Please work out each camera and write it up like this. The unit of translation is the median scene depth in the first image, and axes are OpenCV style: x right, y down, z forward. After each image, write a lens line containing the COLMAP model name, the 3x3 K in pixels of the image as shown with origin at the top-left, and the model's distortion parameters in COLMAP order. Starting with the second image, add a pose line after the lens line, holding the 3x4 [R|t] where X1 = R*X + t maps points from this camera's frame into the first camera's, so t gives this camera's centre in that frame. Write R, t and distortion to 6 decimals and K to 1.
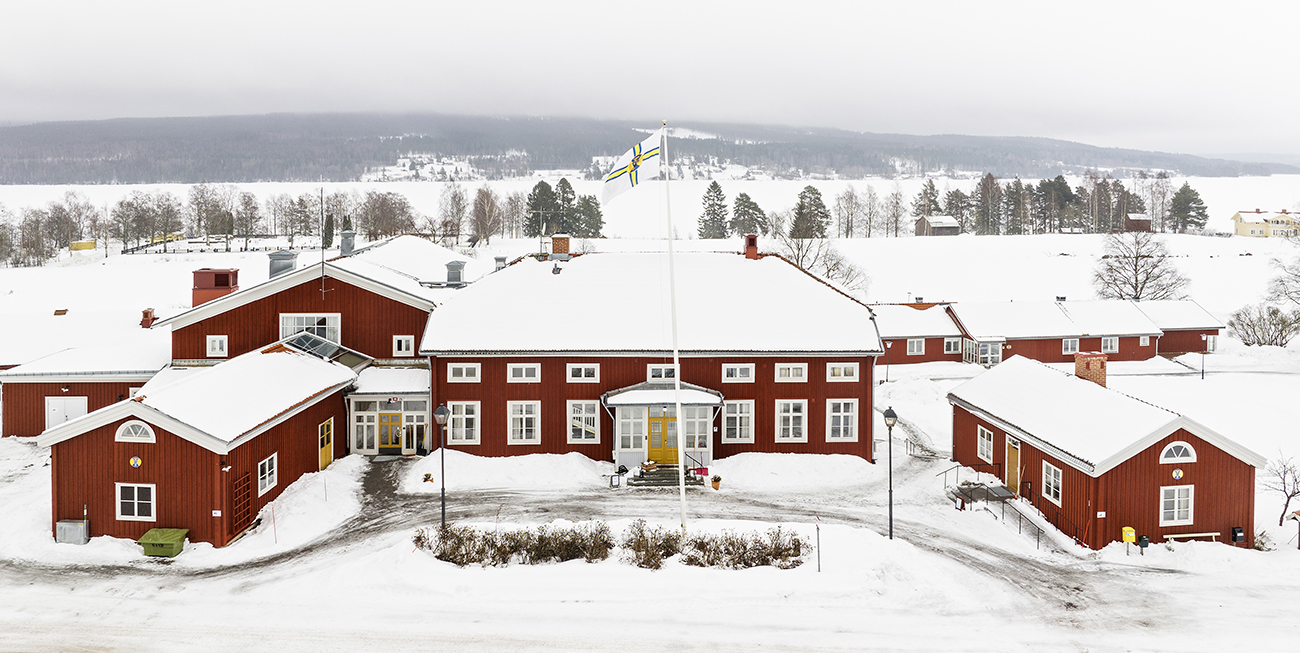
lens RADIAL K [[926.2, 0, 649.6], [0, 926.2, 338.5], [0, 0, 1]] dist [-0.022061, -0.006765]
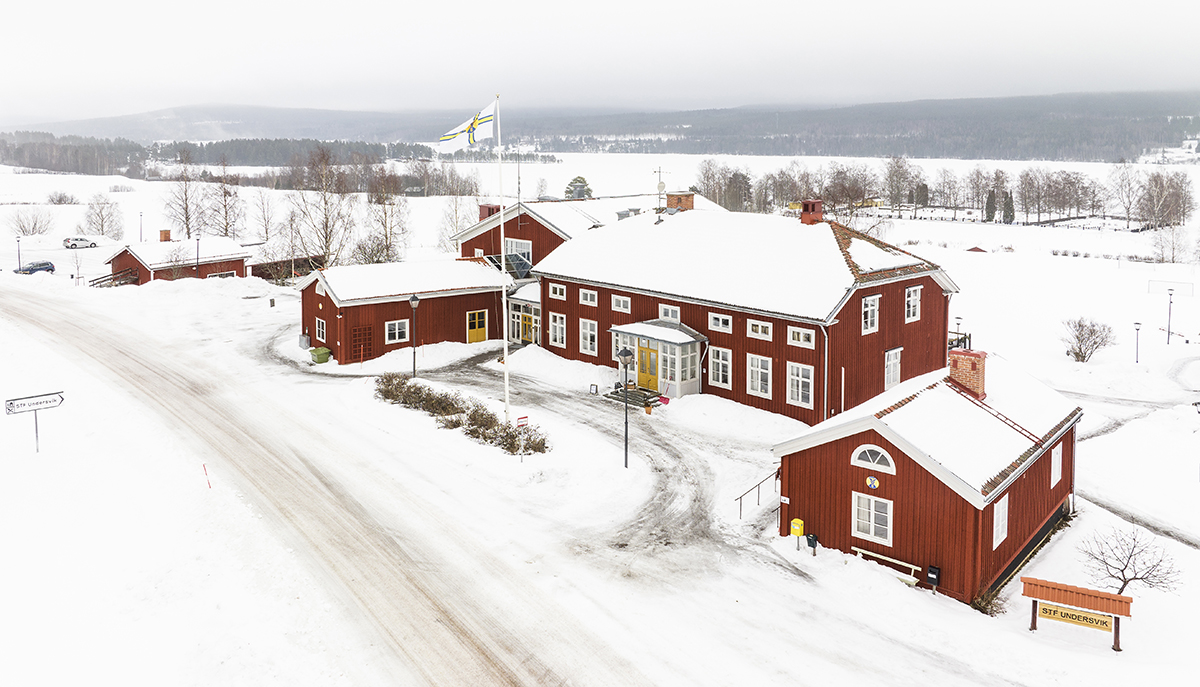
lens RADIAL K [[850.1, 0, 602.2], [0, 850.1, 335.9], [0, 0, 1]] dist [-0.010081, -0.001924]
pose [[0.706455, 0.162603, -0.688826, 0.908575], [-0.135902, 0.986305, 0.093446, -0.029457], [0.694587, 0.027597, 0.718879, 0.234422]]
